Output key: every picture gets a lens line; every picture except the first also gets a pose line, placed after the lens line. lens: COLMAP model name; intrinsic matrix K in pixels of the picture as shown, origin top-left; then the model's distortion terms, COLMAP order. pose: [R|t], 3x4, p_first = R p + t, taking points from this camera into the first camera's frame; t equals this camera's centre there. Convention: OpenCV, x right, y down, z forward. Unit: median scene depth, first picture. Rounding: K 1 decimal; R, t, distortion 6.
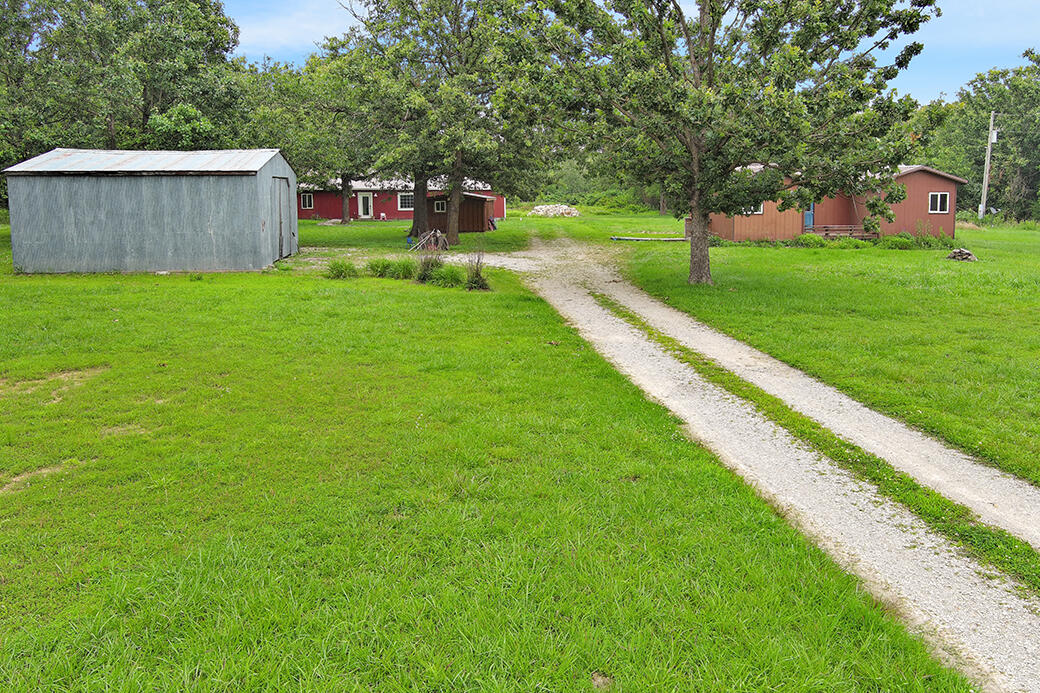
lens RADIAL K [[814.3, 0, 520.0], [0, 814.3, 346.5], [0, 0, 1]] dist [0.001691, 0.006819]
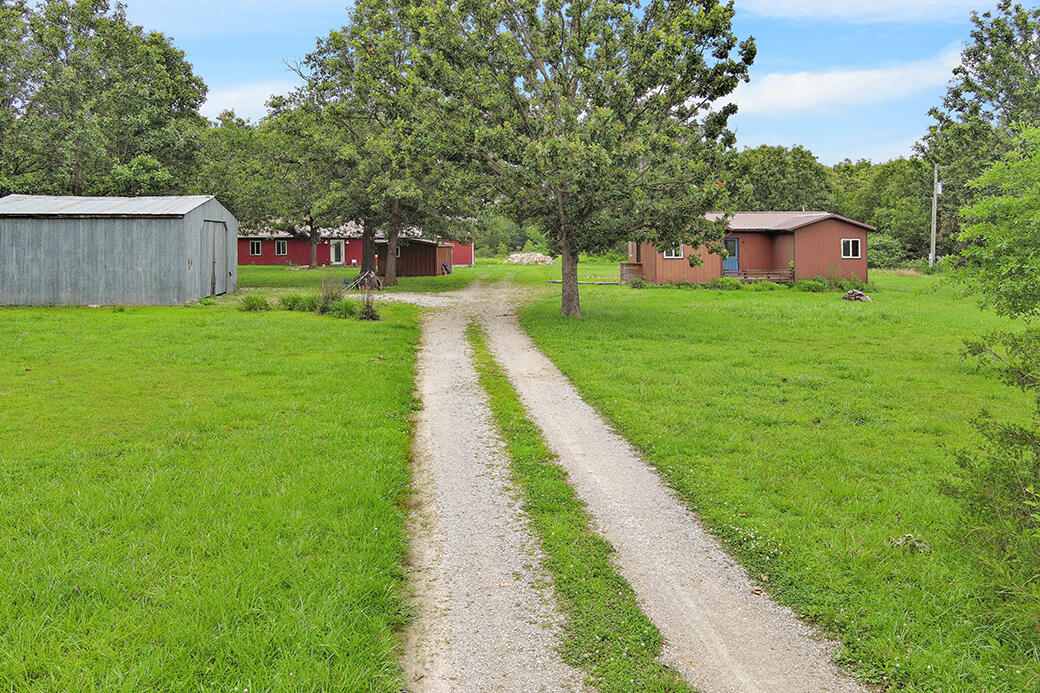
lens RADIAL K [[830.2, 0, 516.8], [0, 830.2, 317.6], [0, 0, 1]] dist [0.009499, -0.001593]
pose [[0.999871, 0.005132, -0.015211, 0.114907], [-0.006605, 0.995120, -0.098450, 0.024723], [0.014632, 0.098538, 0.995026, -0.078202]]
